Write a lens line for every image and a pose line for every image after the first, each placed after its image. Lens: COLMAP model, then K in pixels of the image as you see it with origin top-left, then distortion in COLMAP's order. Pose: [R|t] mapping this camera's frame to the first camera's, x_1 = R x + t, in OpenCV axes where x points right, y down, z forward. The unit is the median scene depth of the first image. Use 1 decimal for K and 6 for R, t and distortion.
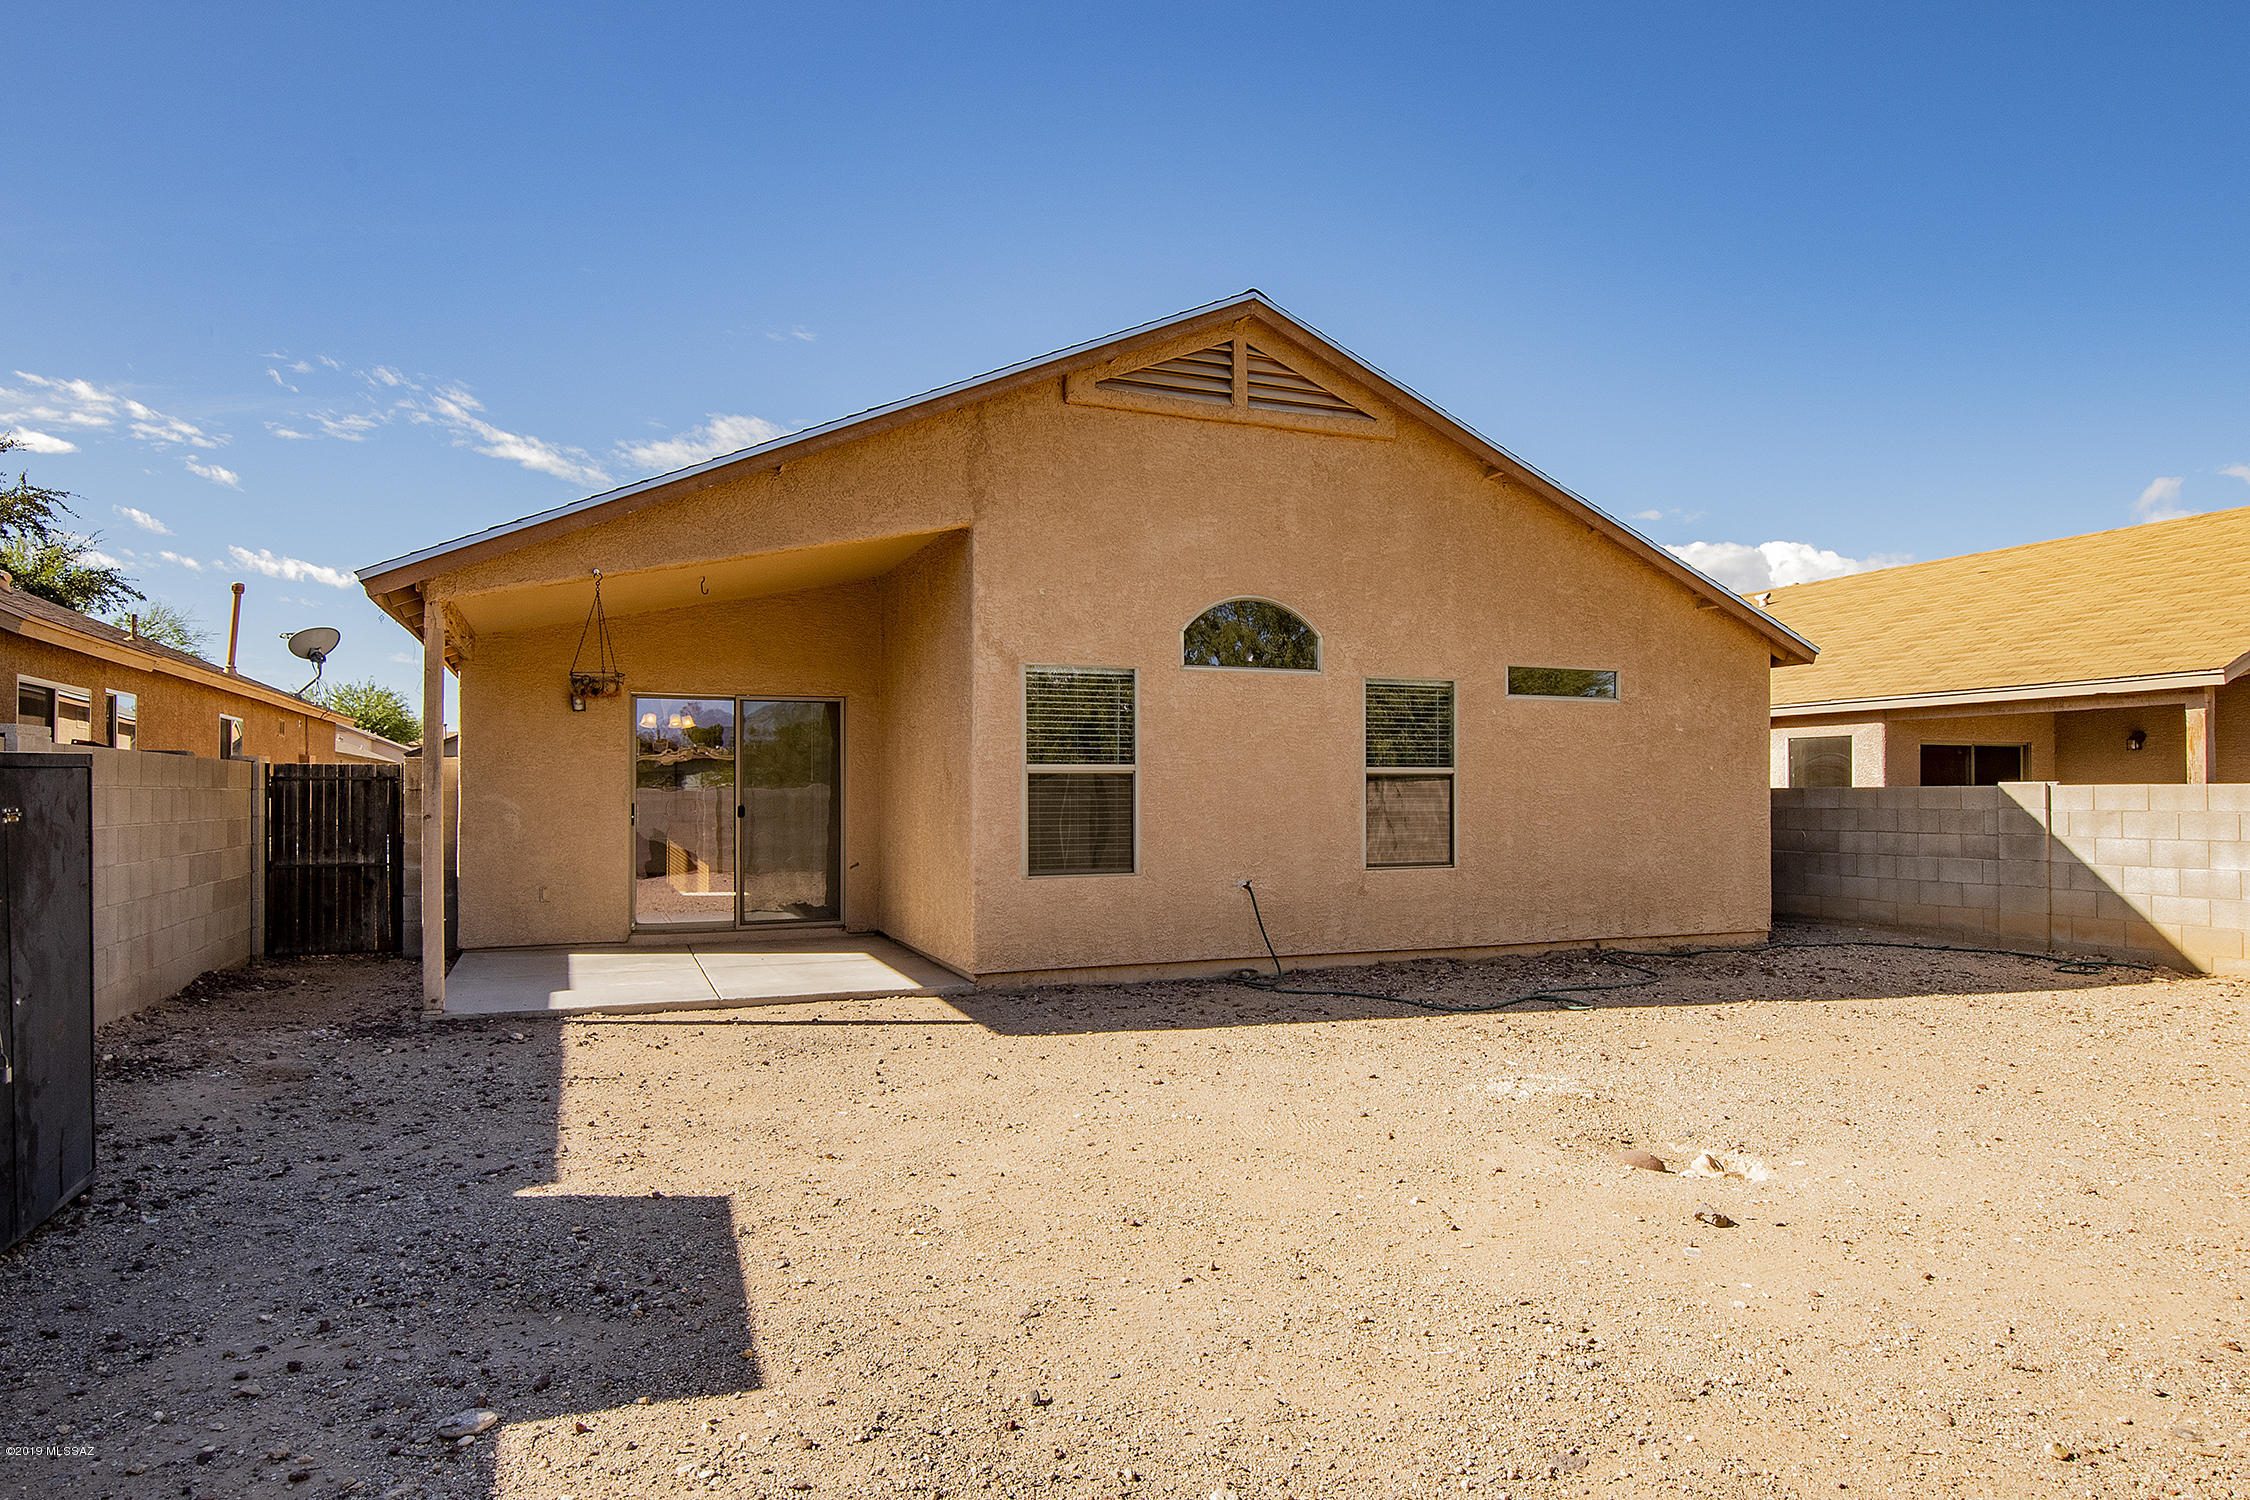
lens RADIAL K [[1323.5, 0, 1125.0], [0, 1323.5, 750.0], [0, 0, 1]] dist [-0.000373, -0.000096]
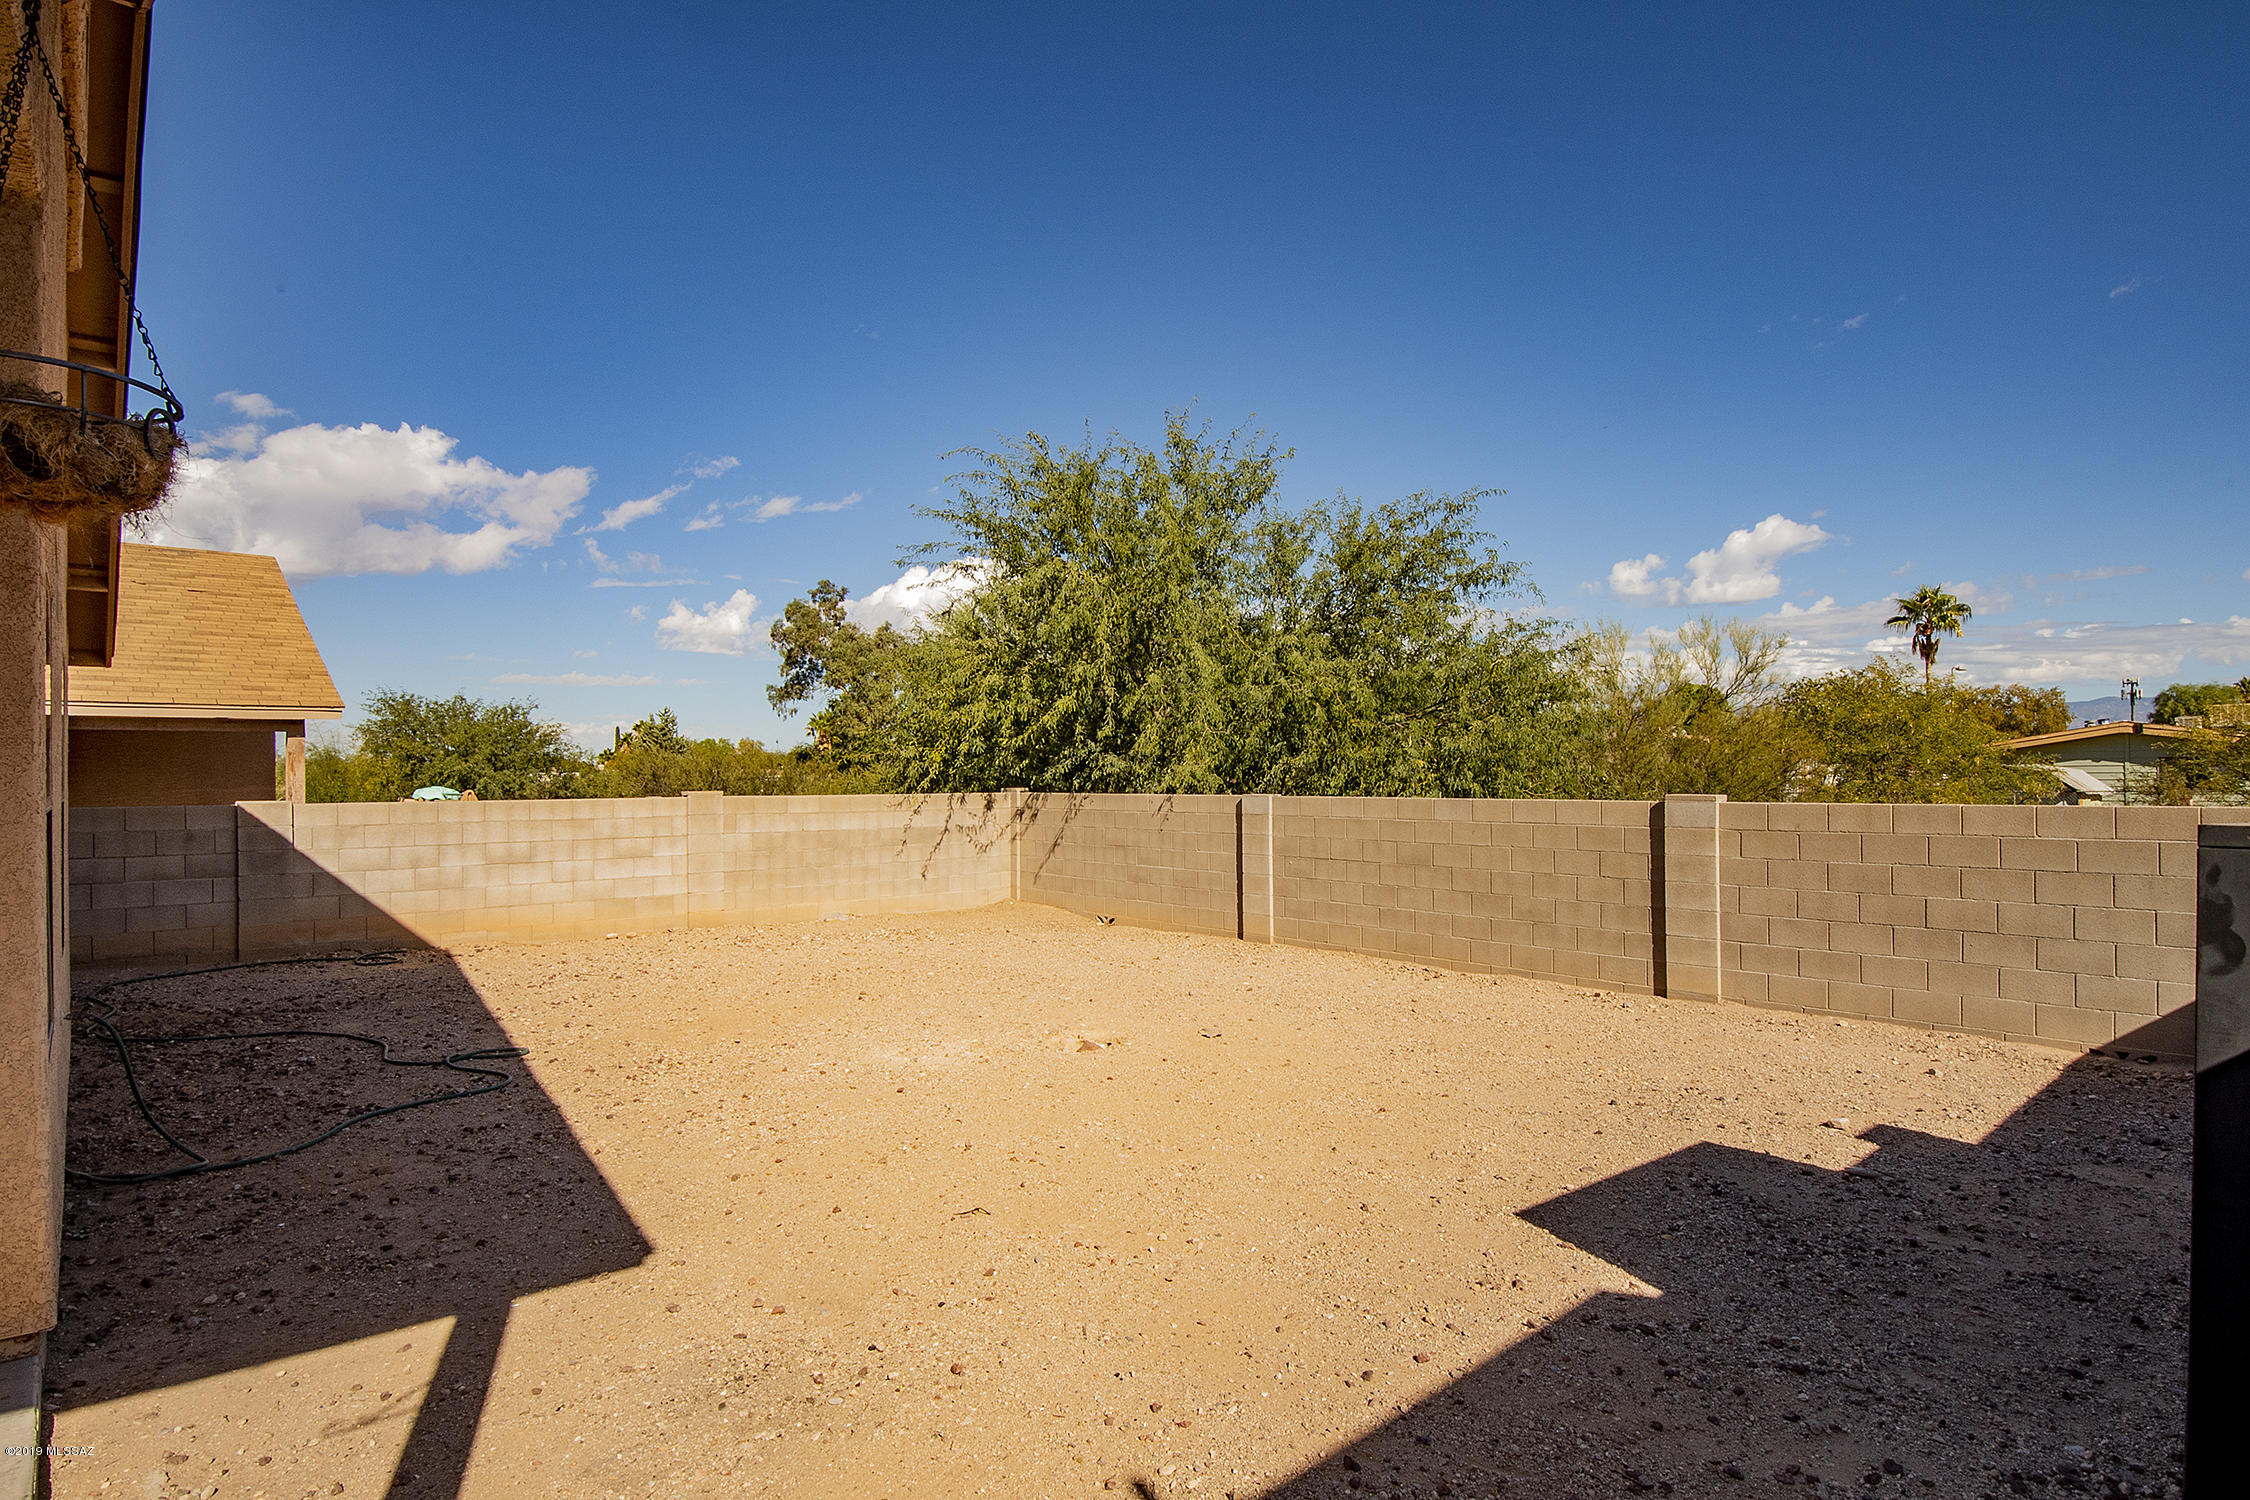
lens RADIAL K [[1202.9, 0, 1134.9], [0, 1202.9, 755.4], [0, 0, 1]] dist [-0.003894, -0.001669]
pose [[-0.337090, 0.021442, 0.941228, -0.497619], [-0.024148, 0.999215, -0.031412, 0.001178], [-0.941163, -0.033317, -0.336308, 0.722044]]
